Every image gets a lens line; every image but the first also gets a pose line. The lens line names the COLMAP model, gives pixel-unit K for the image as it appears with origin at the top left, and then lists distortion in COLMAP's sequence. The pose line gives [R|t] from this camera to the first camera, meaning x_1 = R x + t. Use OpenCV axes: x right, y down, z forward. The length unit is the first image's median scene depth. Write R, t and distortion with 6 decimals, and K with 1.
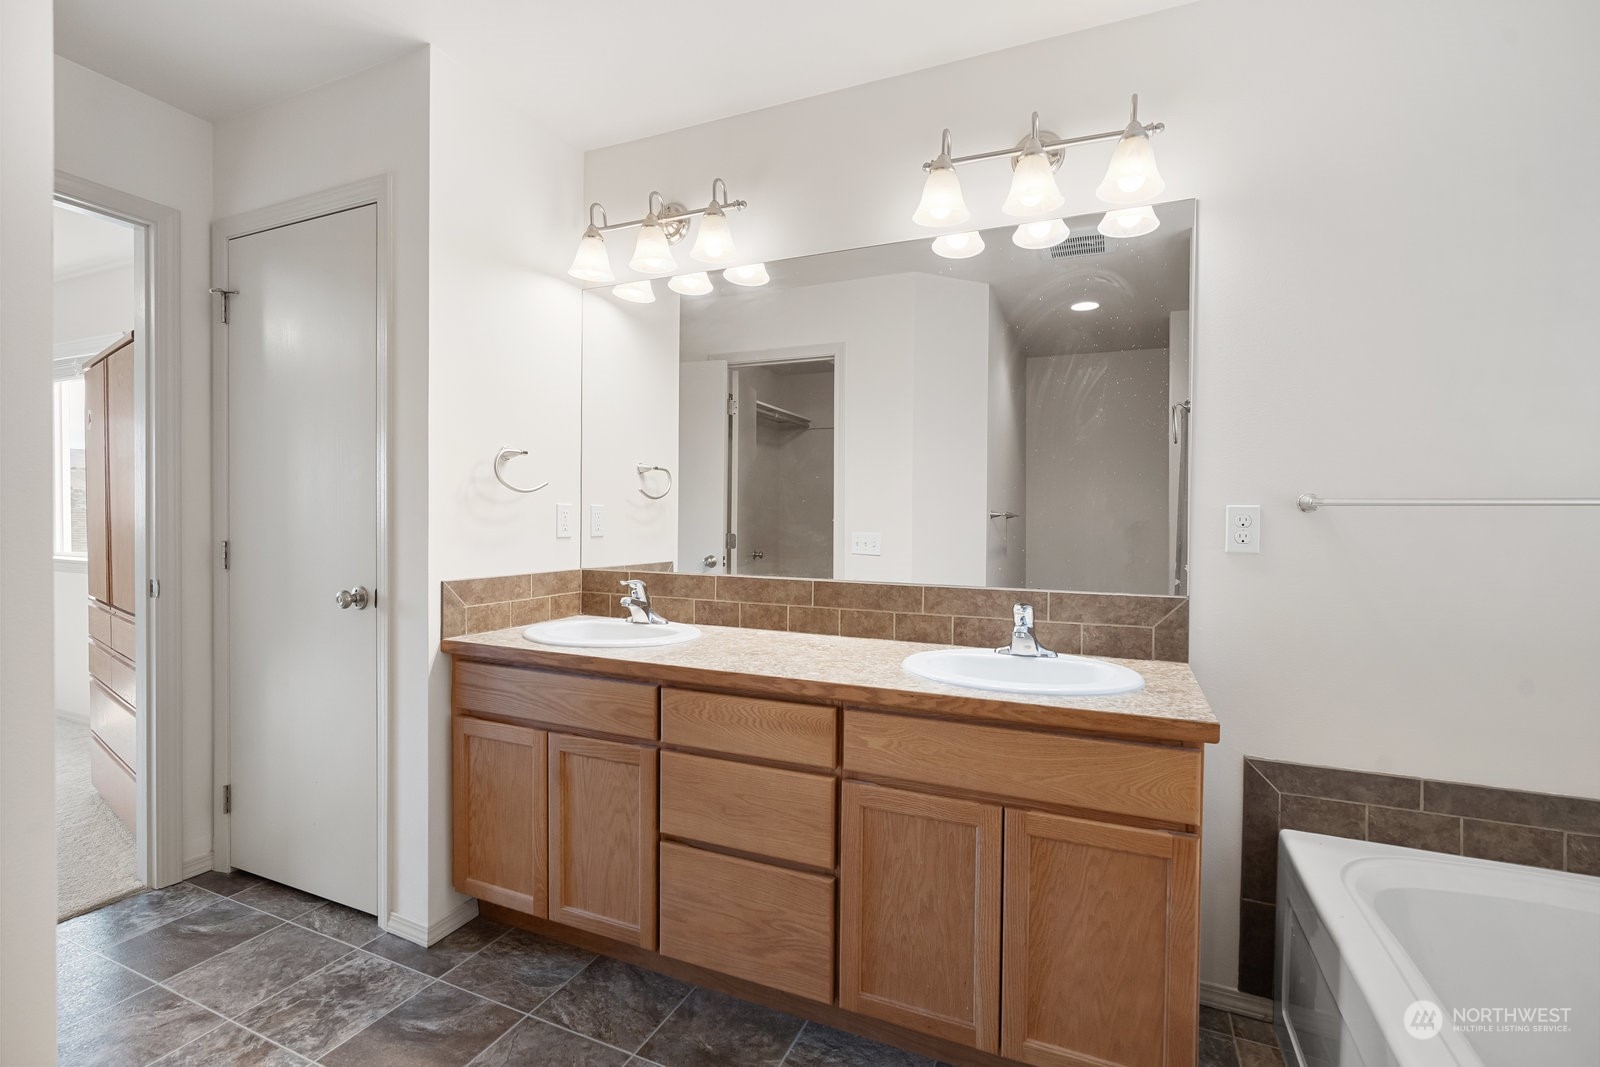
lens RADIAL K [[707.1, 0, 800.0], [0, 707.1, 533.5], [0, 0, 1]] dist [-0.008848, 0.000199]
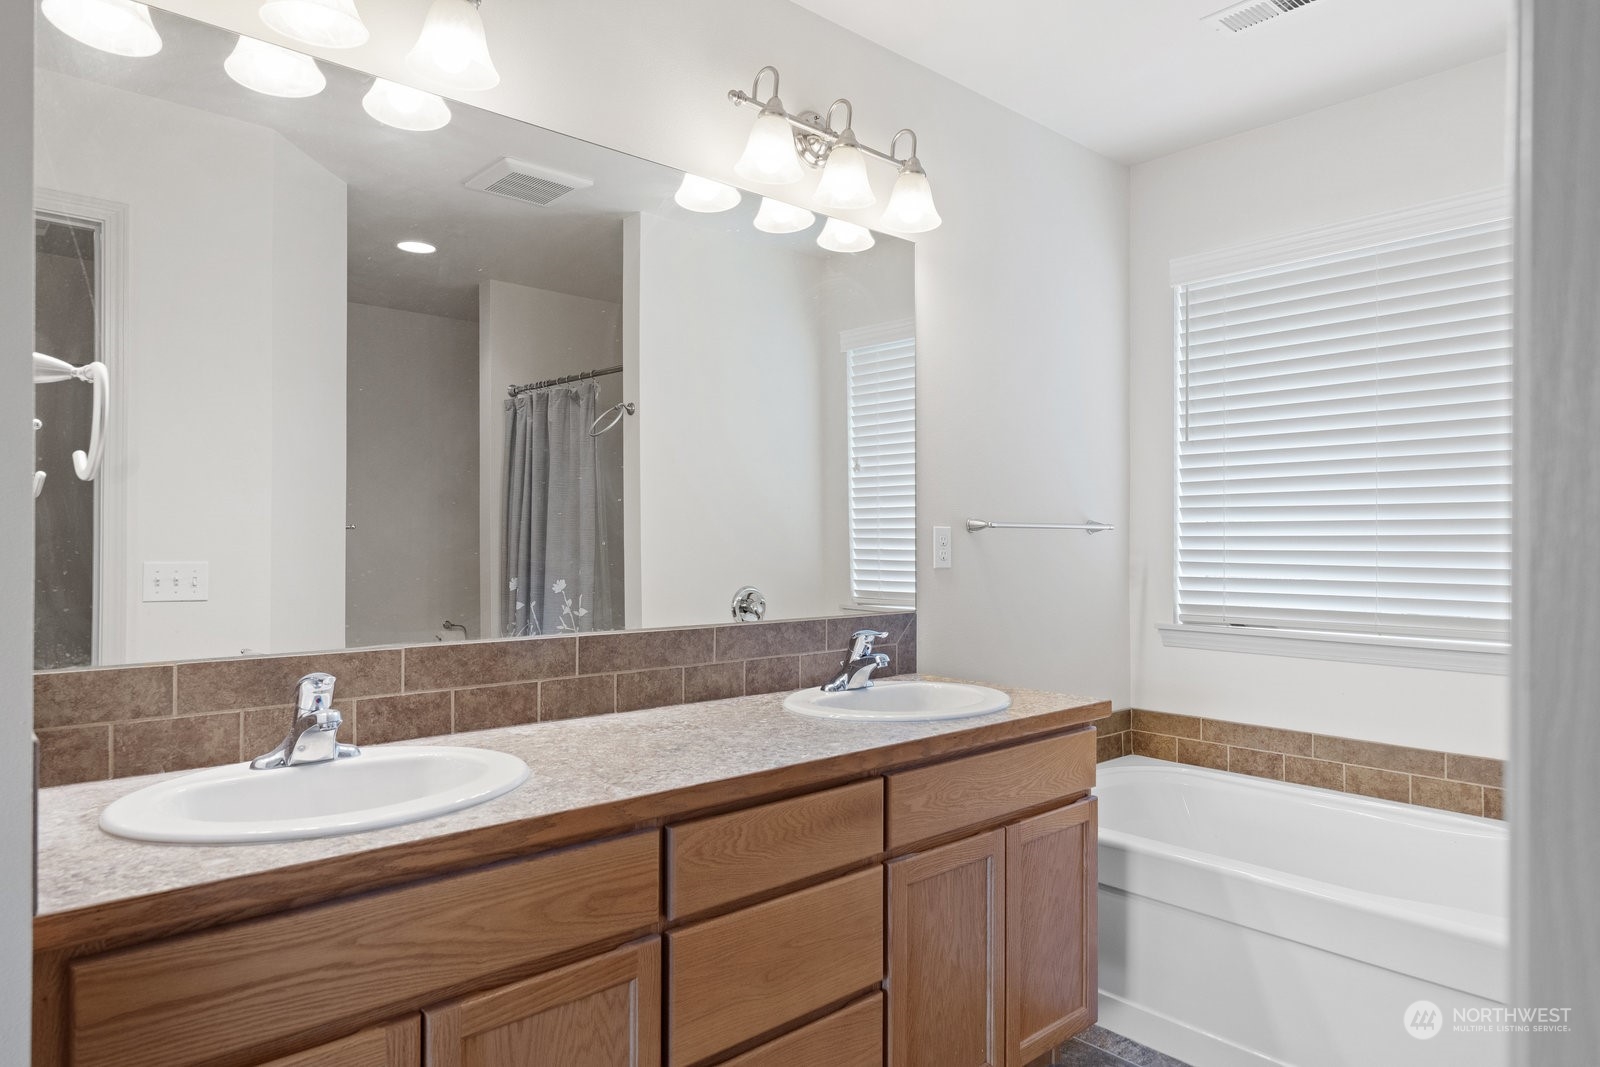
lens RADIAL K [[972.1, 0, 800.5], [0, 972.1, 540.6], [0, 0, 1]] dist [0.001696, 0.000641]
pose [[0.418237, -0.009149, 0.908292, -0.778102], [0.017932, 0.999838, 0.001814, -0.021259], [-0.908161, 0.015528, 0.418333, 0.480724]]
